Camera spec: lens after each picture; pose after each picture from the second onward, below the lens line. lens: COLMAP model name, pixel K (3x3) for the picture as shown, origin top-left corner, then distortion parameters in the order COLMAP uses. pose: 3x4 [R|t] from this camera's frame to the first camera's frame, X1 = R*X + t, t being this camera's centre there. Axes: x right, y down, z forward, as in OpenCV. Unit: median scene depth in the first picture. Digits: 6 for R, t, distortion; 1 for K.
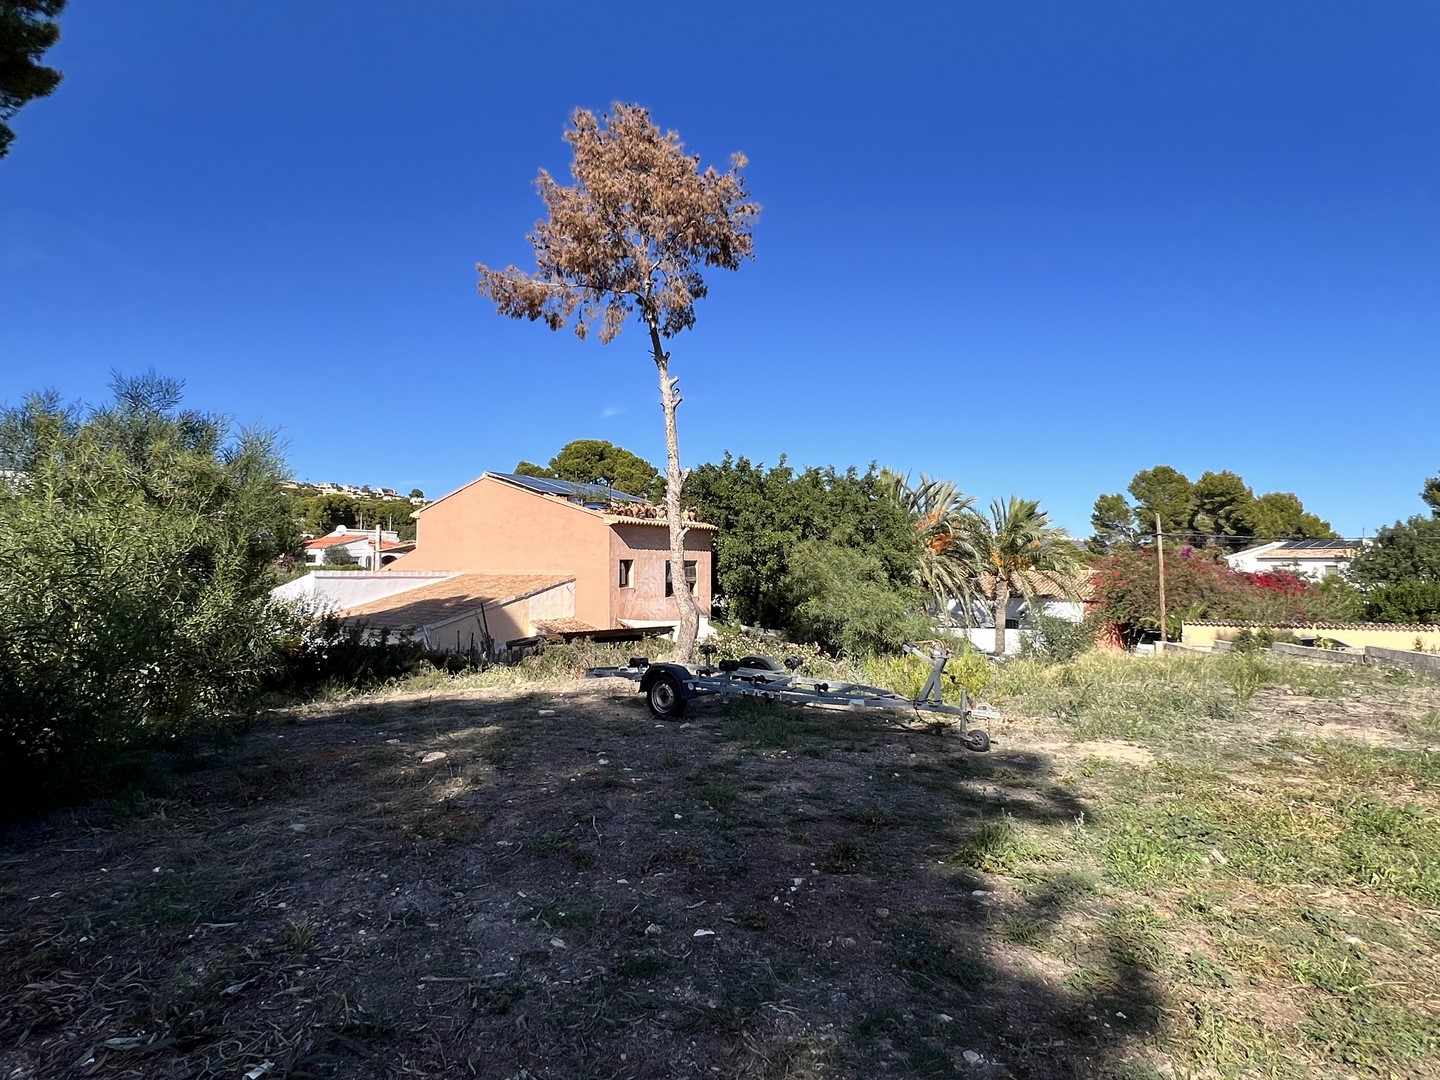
lens RADIAL K [[840.3, 0, 719.9], [0, 840.3, 534.4], [0, 0, 1]] dist [-0.002092, -0.000021]
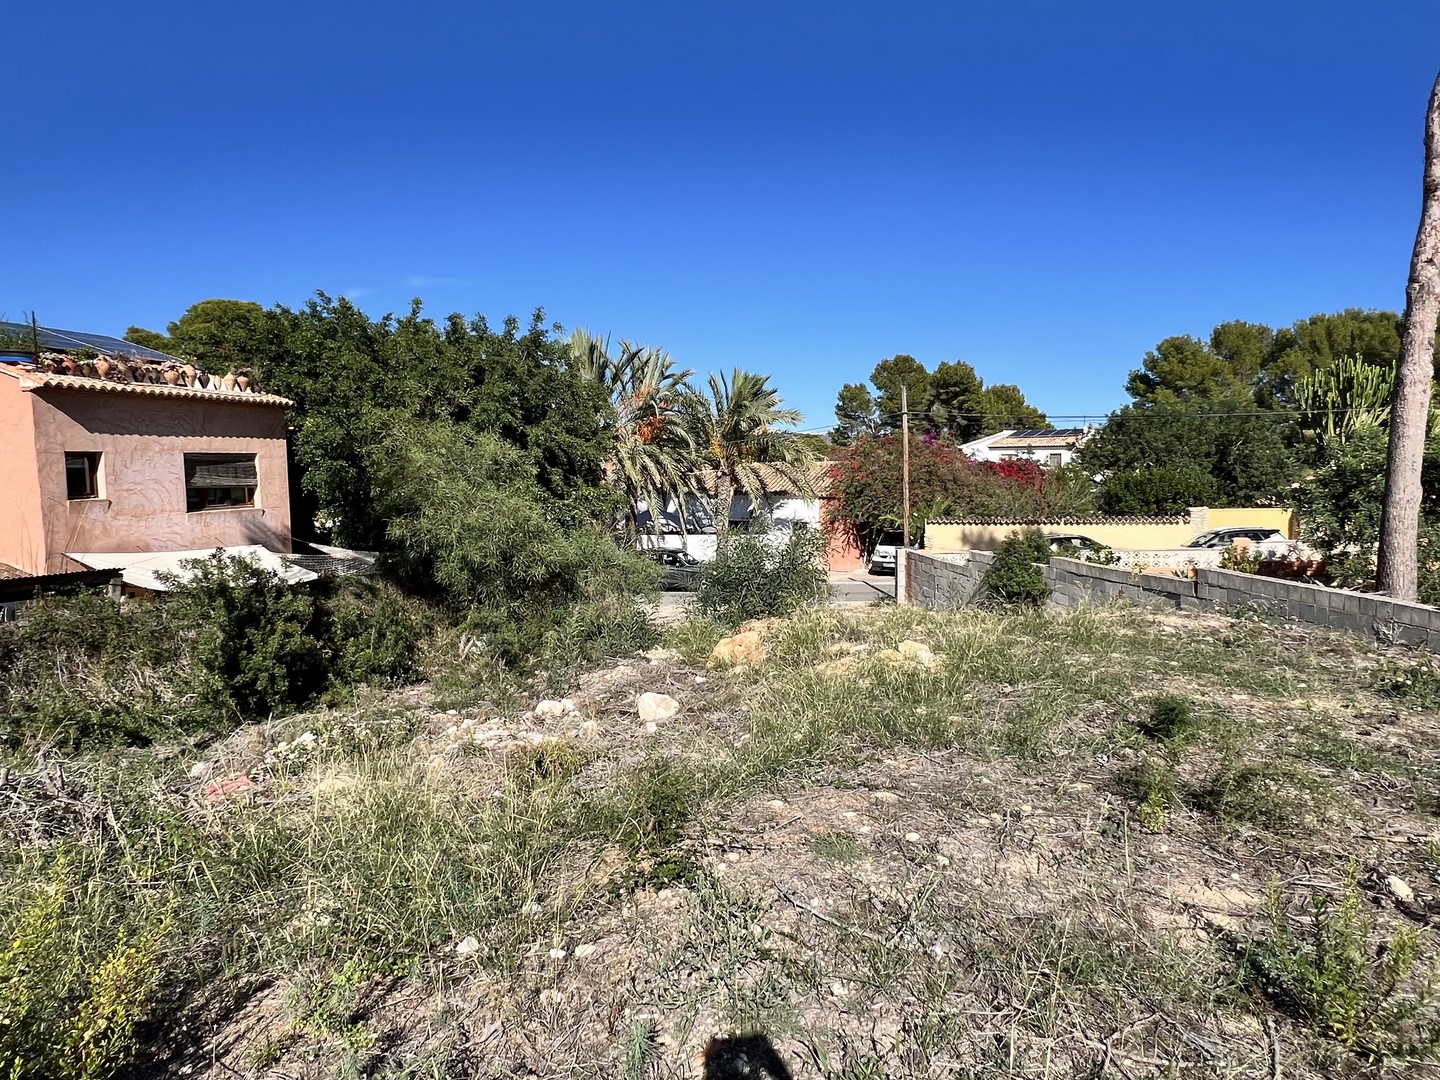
lens RADIAL K [[840.3, 0, 717.5], [0, 840.3, 538.9], [0, 0, 1]] dist [-0.002092, -0.000021]
pose [[0.962494, -0.038406, 0.268570, 0.112509], [0.003738, 0.991712, 0.128423, 0.012217], [-0.271277, -0.122603, 0.954661, 0.229370]]
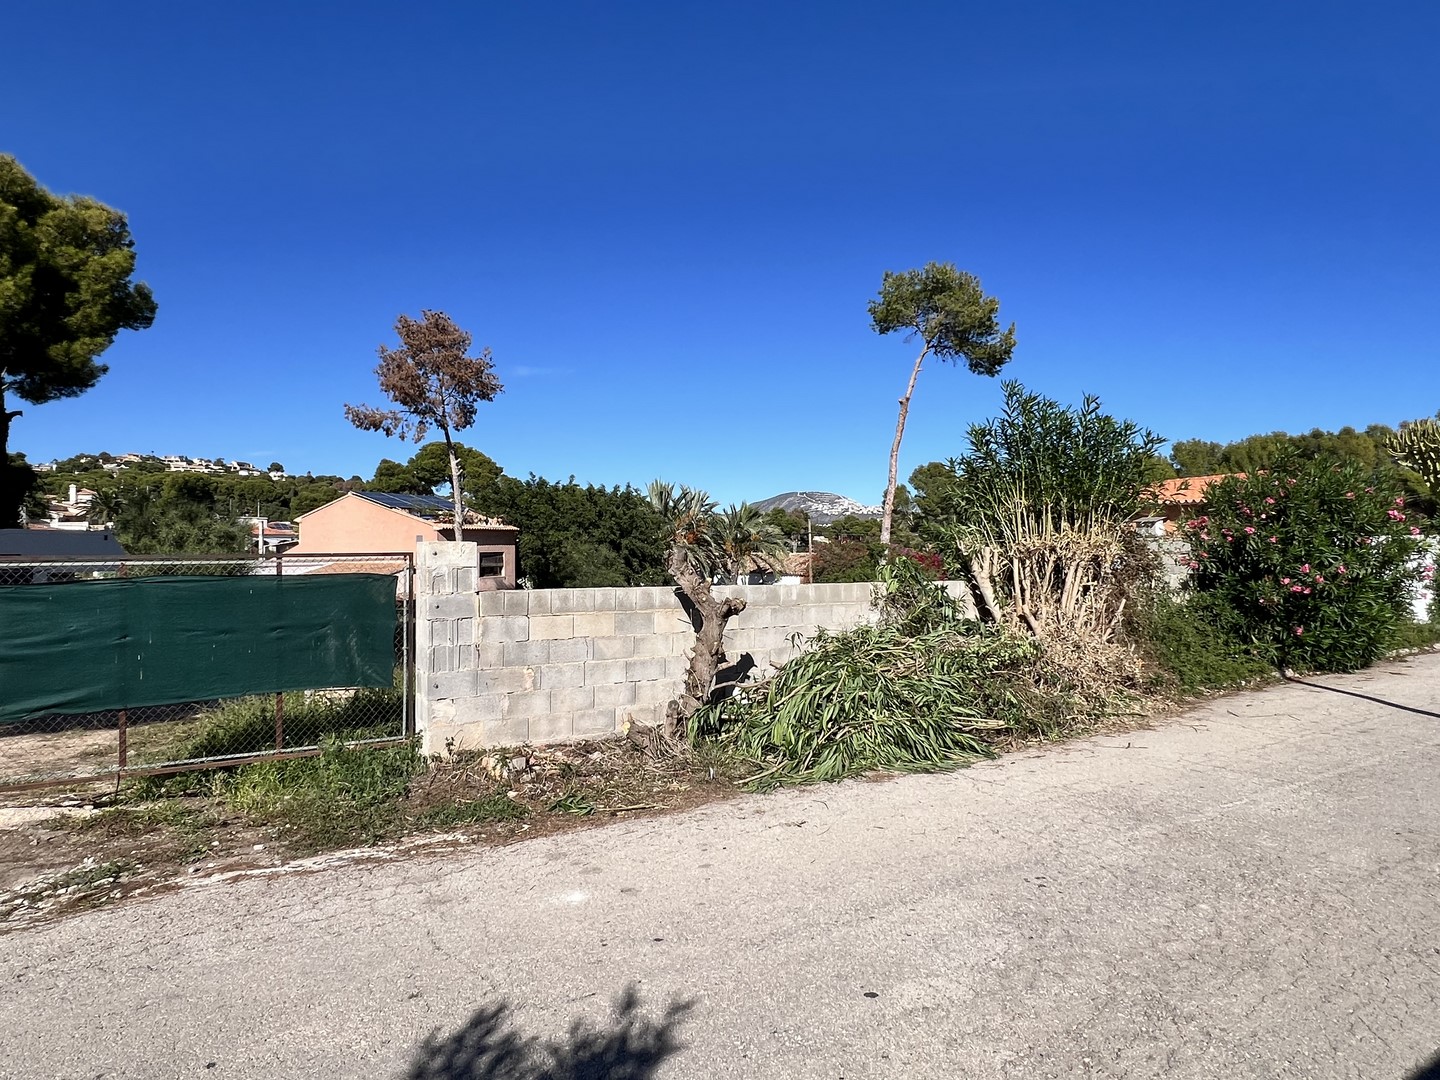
lens RADIAL K [[840.3, 0, 717.9], [0, 840.3, 534.4], [0, 0, 1]] dist [-0.002092, -0.000021]
pose [[0.990467, -0.005554, 0.137638, 0.114597], [0.001298, 0.999519, 0.030987, -0.035619], [-0.137744, -0.030513, 0.989998, -0.404523]]
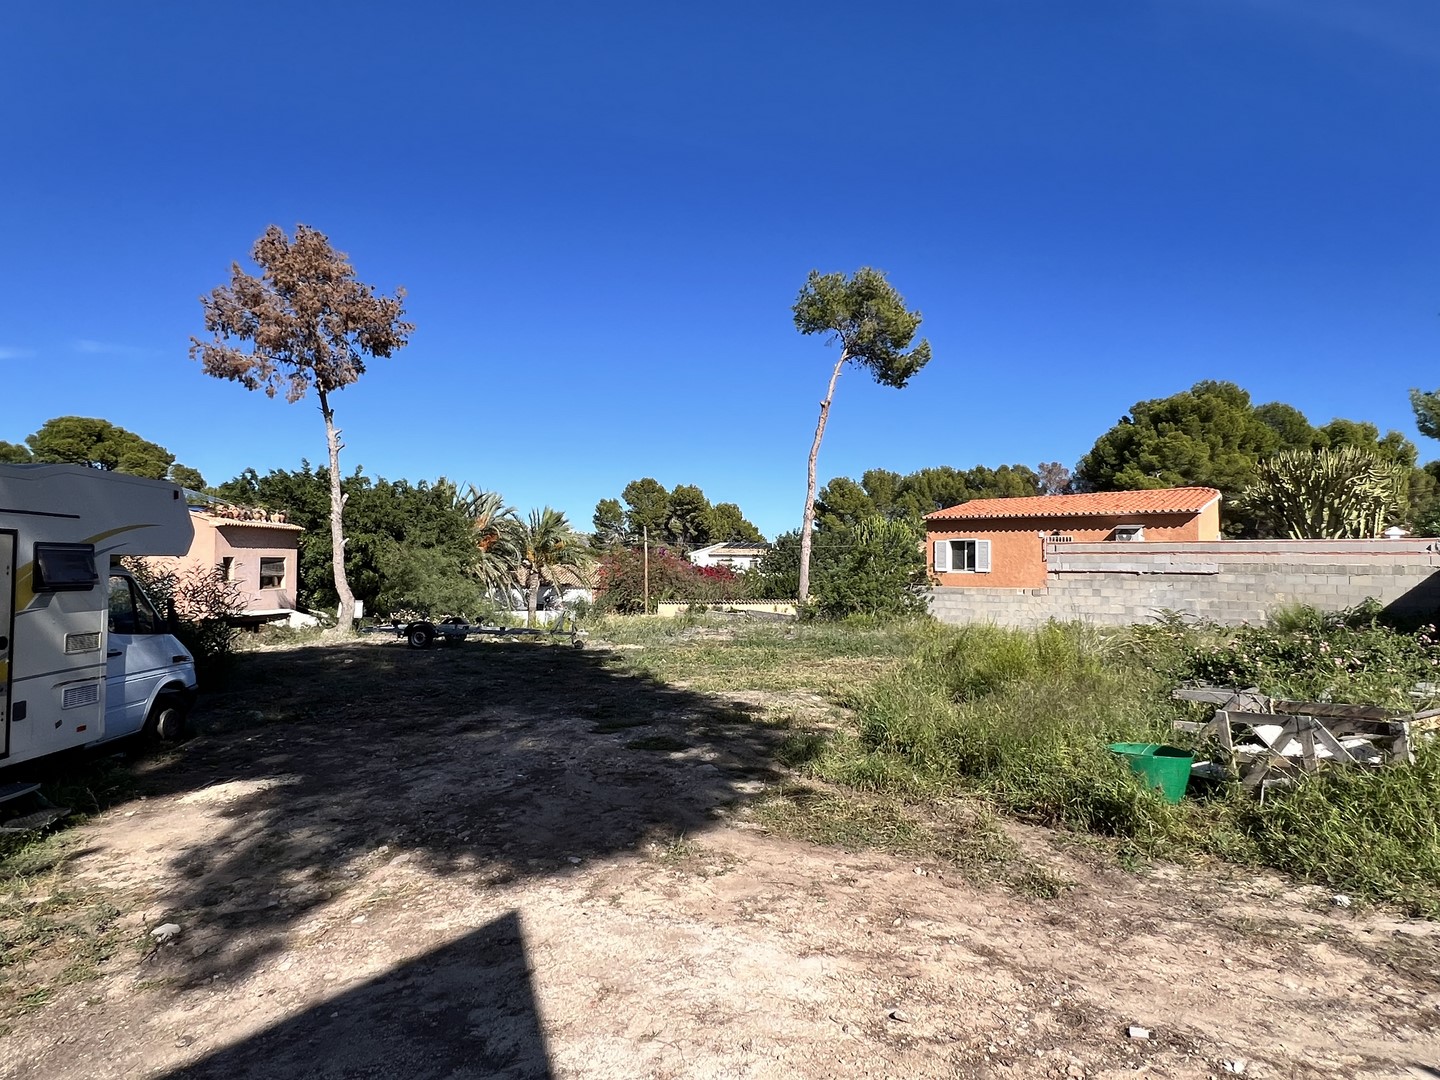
lens RADIAL K [[840.3, 0, 718.0], [0, 840.3, 532.6], [0, 0, 1]] dist [-0.002092, -0.000021]
pose [[0.841083, 0.020432, 0.540520, -0.122889], [-0.025411, 0.999676, 0.001753, -0.015839], [-0.540309, -0.015209, 0.841330, -0.226482]]
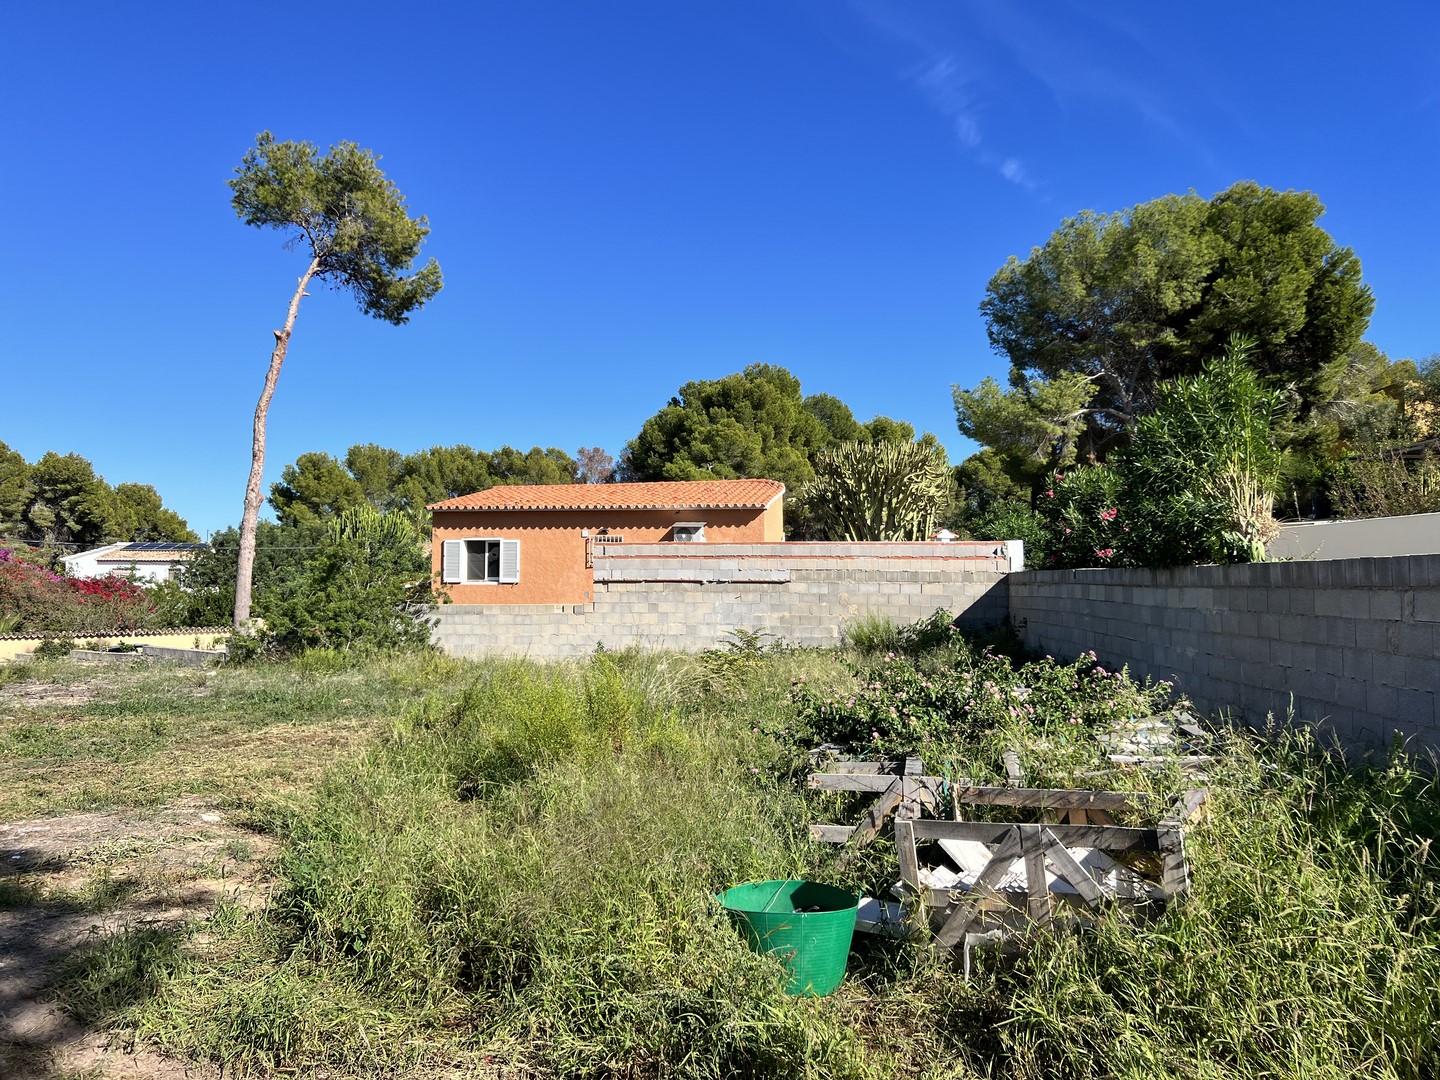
lens RADIAL K [[1067.9, 0, 727.7], [0, 1067.9, 529.1], [0, 0, 1]] dist [0.067571, -0.083765]
pose [[0.472723, 0.032084, 0.880627, -0.072803], [-0.035888, 0.999209, -0.017139, -0.013888], [-0.880480, -0.023502, 0.473501, -0.184437]]
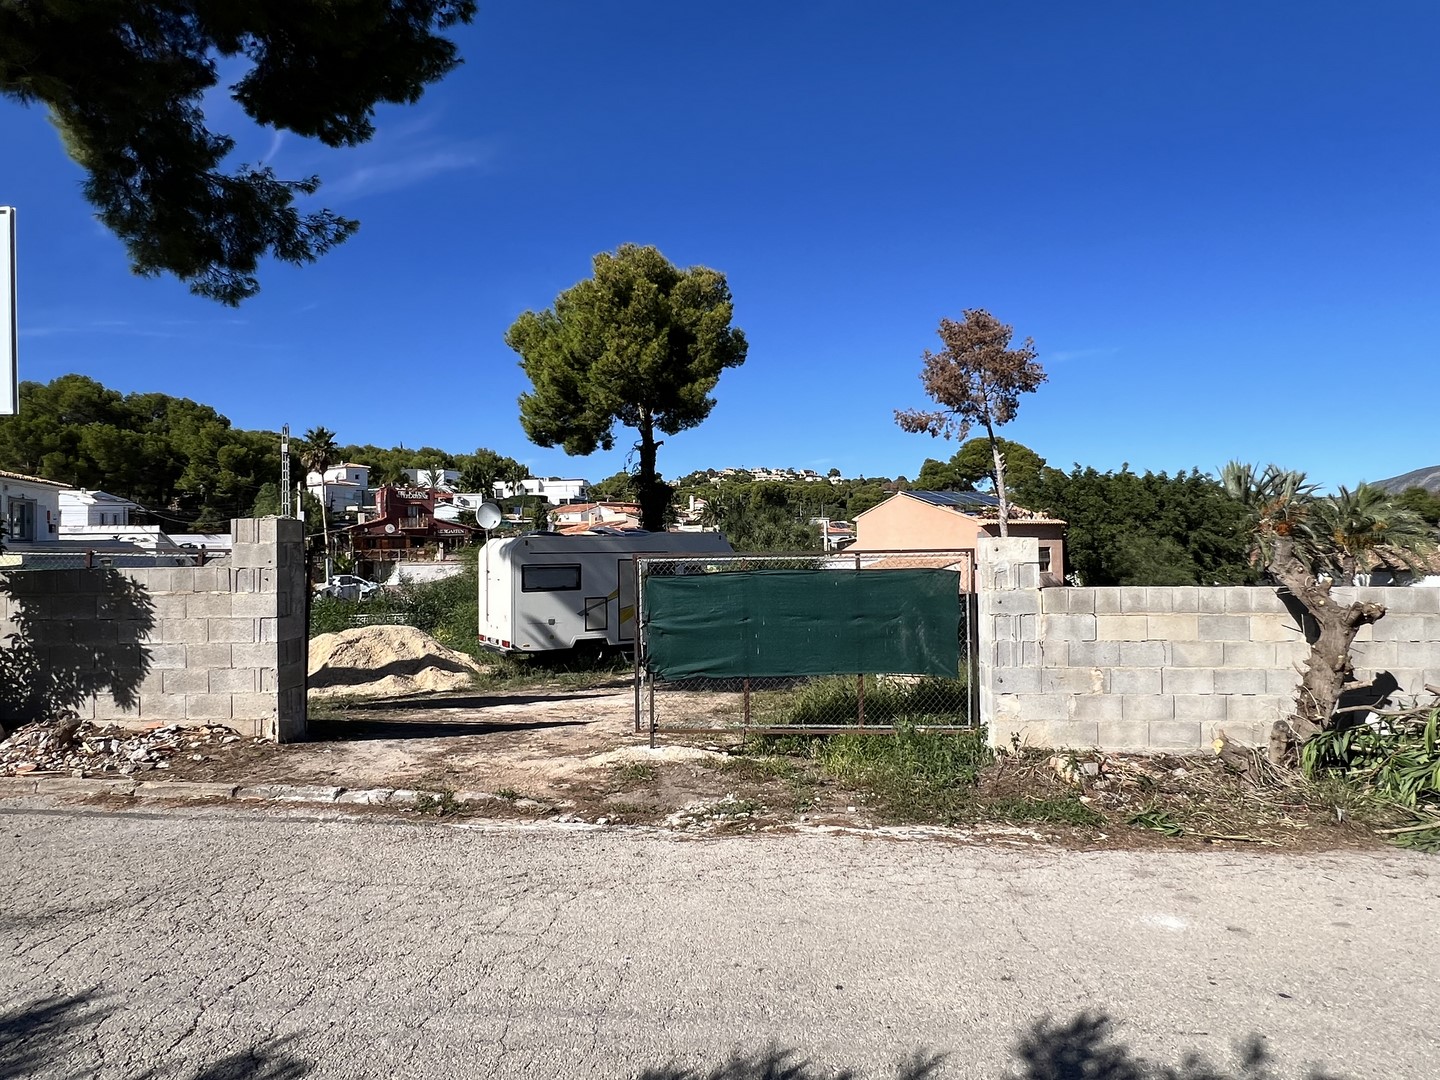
lens RADIAL K [[840.3, 0, 721.2], [0, 840.3, 532.9], [0, 0, 1]] dist [-0.002092, -0.000021]
pose [[0.885947, -0.023472, -0.463191, 0.111470], [0.038053, 0.999030, 0.022158, -0.035892], [0.462222, -0.037257, 0.885981, -0.406901]]
